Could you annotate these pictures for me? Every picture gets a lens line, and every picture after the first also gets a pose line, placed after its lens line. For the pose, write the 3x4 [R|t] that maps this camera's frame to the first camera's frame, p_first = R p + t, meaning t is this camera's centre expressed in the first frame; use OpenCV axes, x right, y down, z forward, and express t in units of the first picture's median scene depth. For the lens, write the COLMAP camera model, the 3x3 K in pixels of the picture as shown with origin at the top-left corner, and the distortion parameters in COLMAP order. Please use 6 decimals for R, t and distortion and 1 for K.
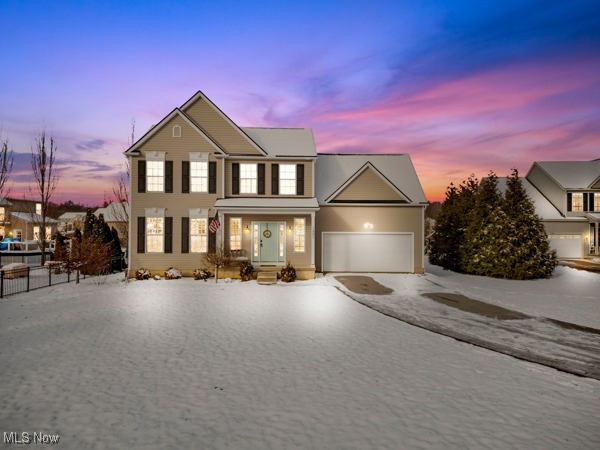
lens RADIAL K [[413.0, 0, 300.0], [0, 413.0, 225.0], [0, 0, 1]] dist [0.068111, -0.058626]
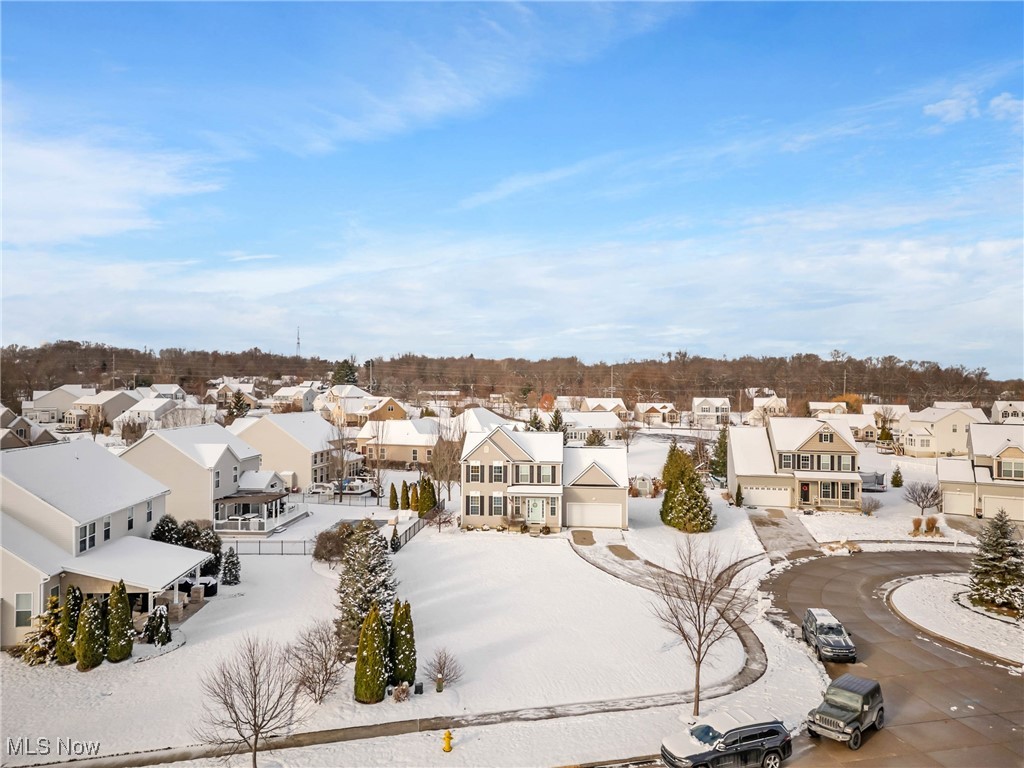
lens RADIAL K [[704.8, 0, 512.0], [0, 704.8, 384.0], [0, 0, 1]] dist [0.068111, -0.058626]
pose [[0.991801, 0.001146, -0.127784, 0.208063], [0.001802, 0.999735, 0.022950, -0.563569], [0.127776, -0.022992, 0.991537, -1.994864]]
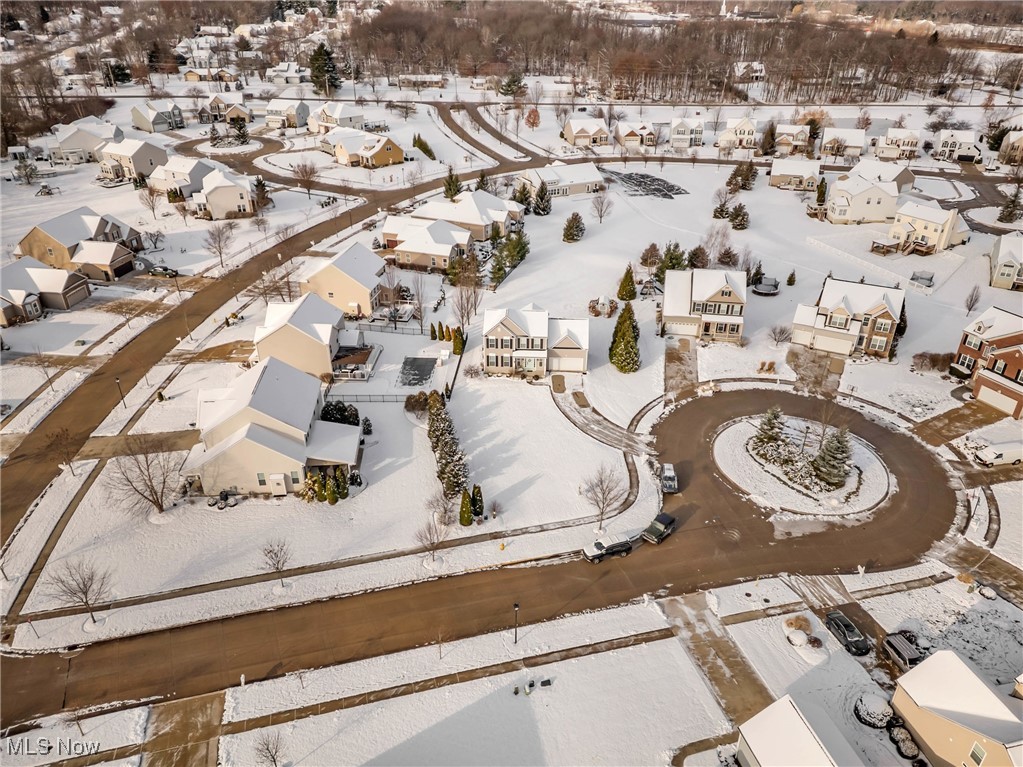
lens RADIAL K [[704.1, 0, 511.5], [0, 704.1, 383.5], [0, 0, 1]] dist [0.068111, -0.058626]
pose [[0.995017, 0.052007, -0.085069, 0.215433], [-0.002150, 0.864187, 0.503166, -2.264505], [0.099684, -0.500476, 0.859992, -3.246630]]
